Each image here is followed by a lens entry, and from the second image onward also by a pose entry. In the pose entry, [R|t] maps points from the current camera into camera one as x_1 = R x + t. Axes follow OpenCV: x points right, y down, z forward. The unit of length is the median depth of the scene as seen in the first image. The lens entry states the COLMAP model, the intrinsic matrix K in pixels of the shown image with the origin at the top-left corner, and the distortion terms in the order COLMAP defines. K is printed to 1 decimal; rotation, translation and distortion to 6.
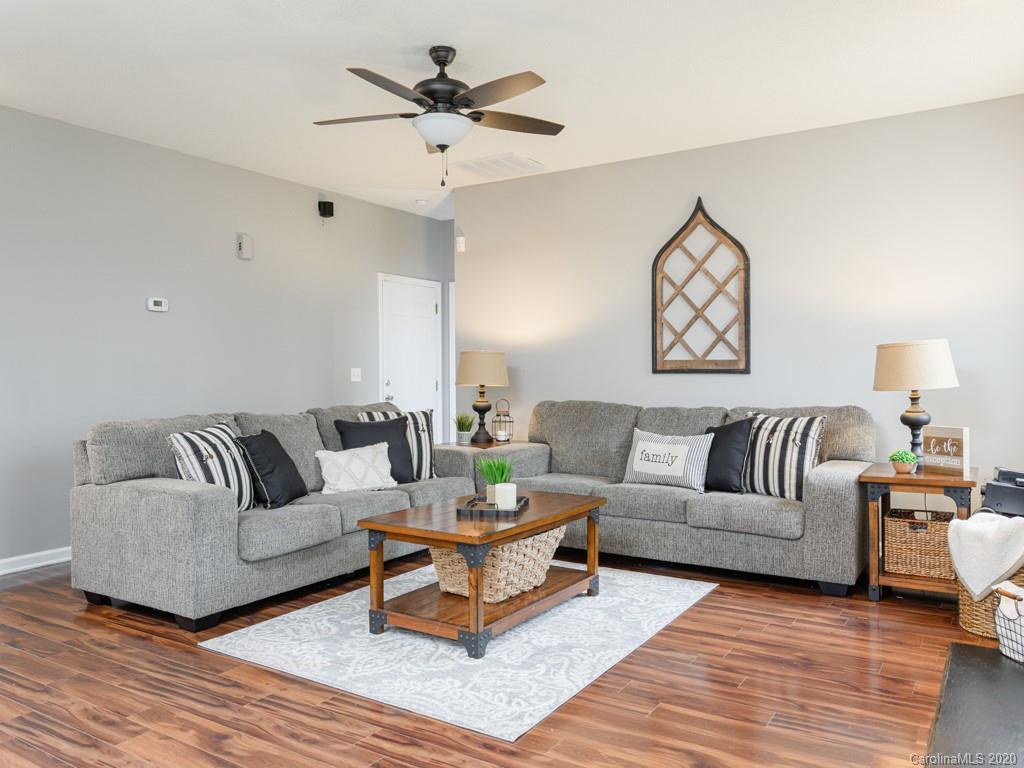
lens RADIAL K [[761.9, 0, 519.5], [0, 761.9, 376.6], [0, 0, 1]] dist [0.010984, -0.000521]
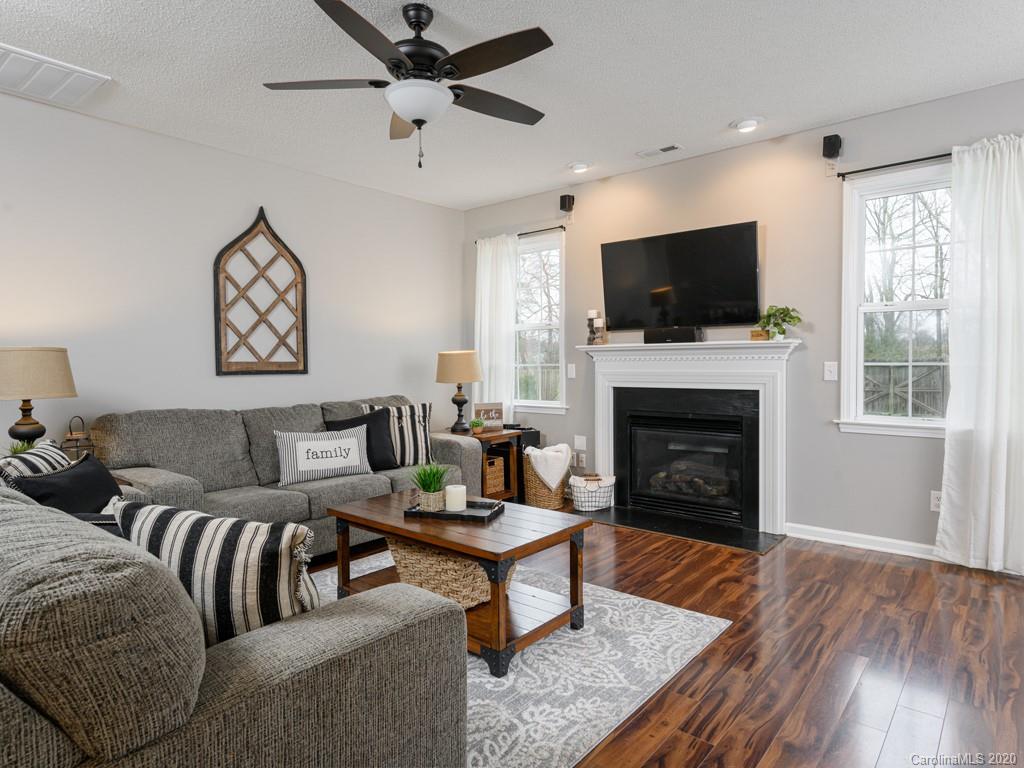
lens RADIAL K [[573.1, 0, 517.9], [0, 573.1, 386.9], [0, 0, 1]] dist [-0.019296, 0.001789]
pose [[0.166436, -0.039991, 0.985241, -0.495537], [0.014253, 0.999170, 0.038149, -0.012113], [-0.985949, 0.007694, 0.166868, 0.525536]]
